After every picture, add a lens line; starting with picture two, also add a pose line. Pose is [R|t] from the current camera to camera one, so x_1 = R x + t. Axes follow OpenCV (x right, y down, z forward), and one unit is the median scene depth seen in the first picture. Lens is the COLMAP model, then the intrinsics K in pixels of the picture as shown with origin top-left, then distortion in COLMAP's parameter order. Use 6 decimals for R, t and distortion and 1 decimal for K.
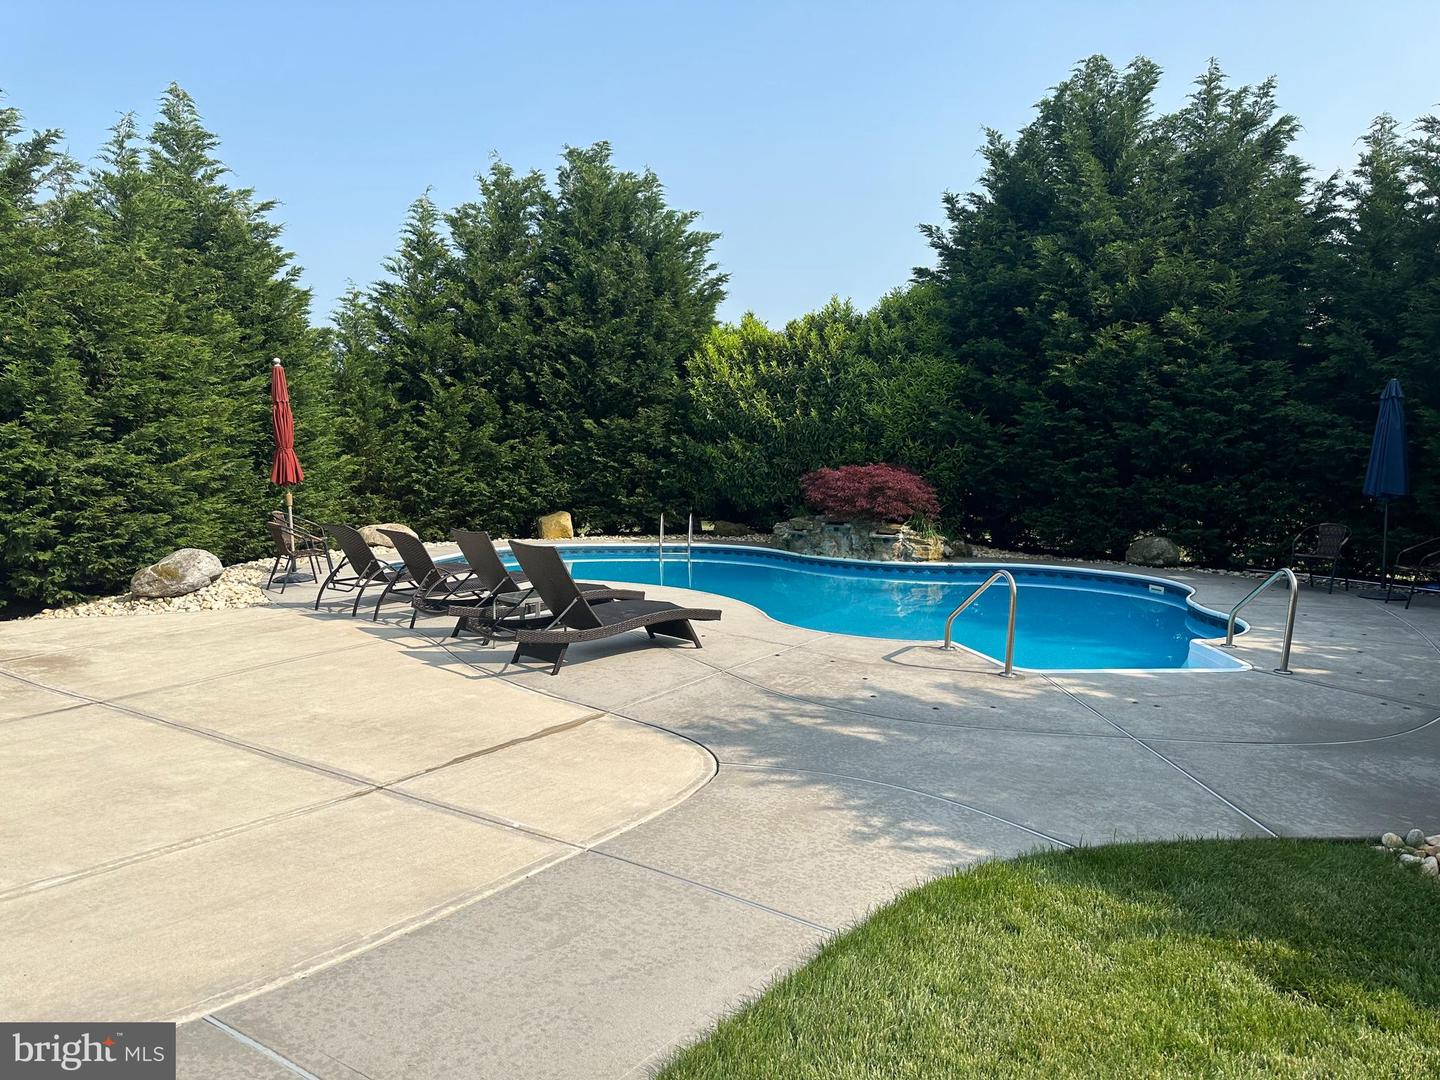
lens RADIAL K [[980.2, 0, 722.5], [0, 980.2, 540.1], [0, 0, 1]] dist [0.023549, -0.062336]
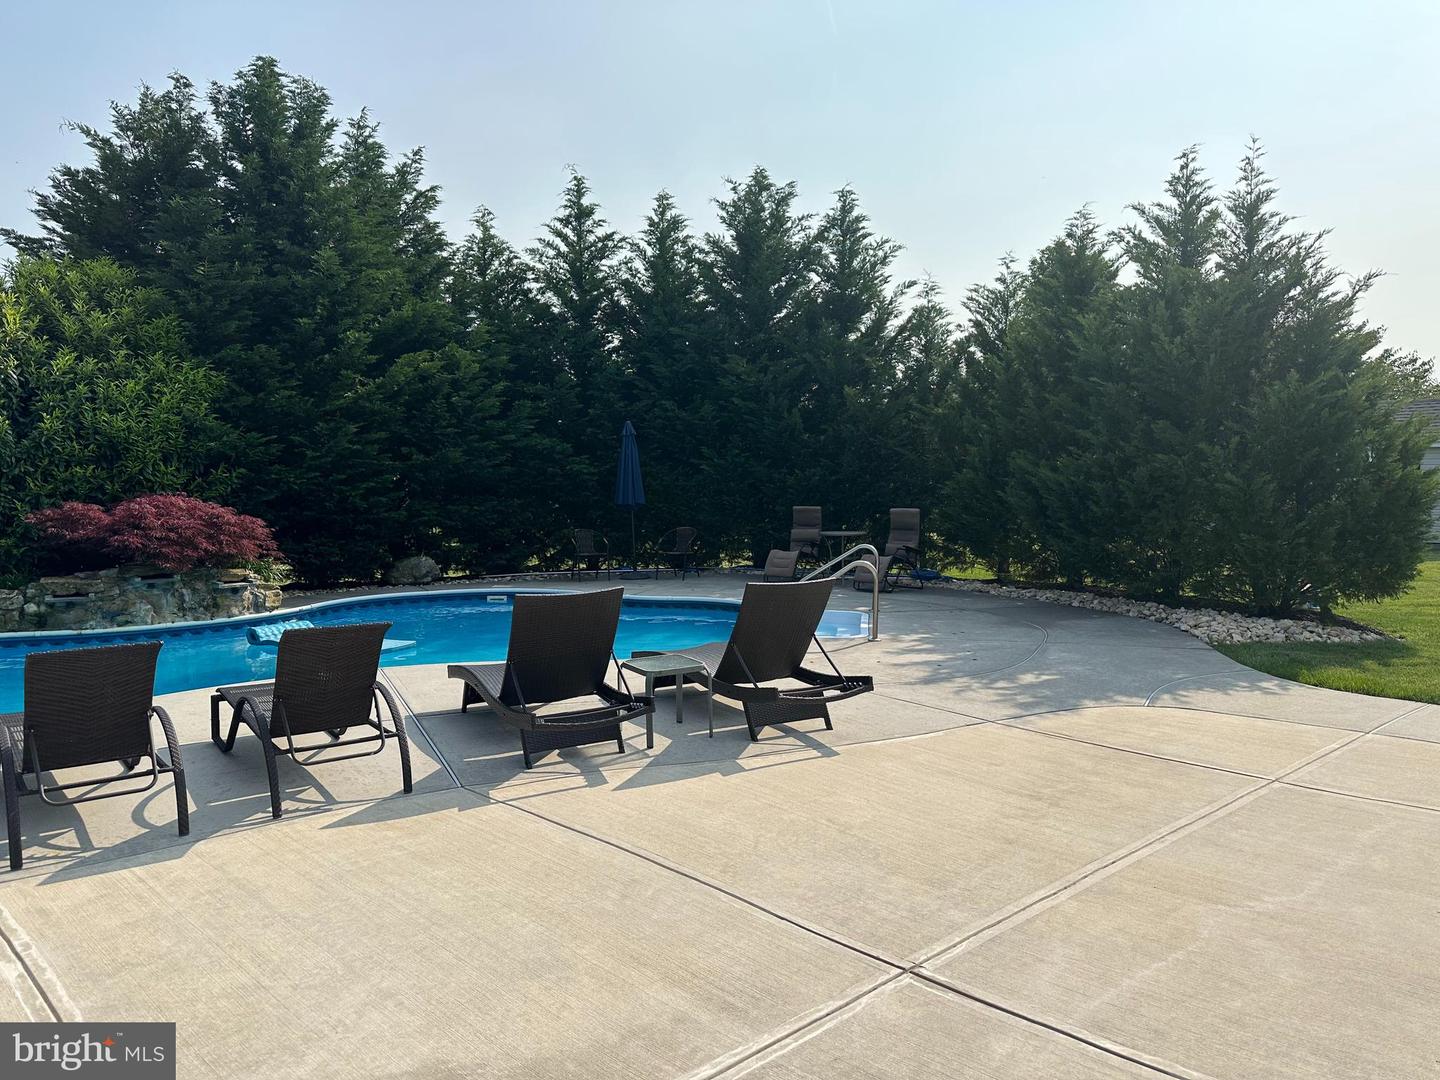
lens RADIAL K [[980.2, 0, 724.6], [0, 980.2, 541.6], [0, 0, 1]] dist [0.023549, -0.062336]
pose [[0.211738, -0.068192, 0.974944, -0.512522], [0.100570, 0.993787, 0.047669, -0.036360], [-0.972138, 0.087957, 0.217281, 0.445695]]
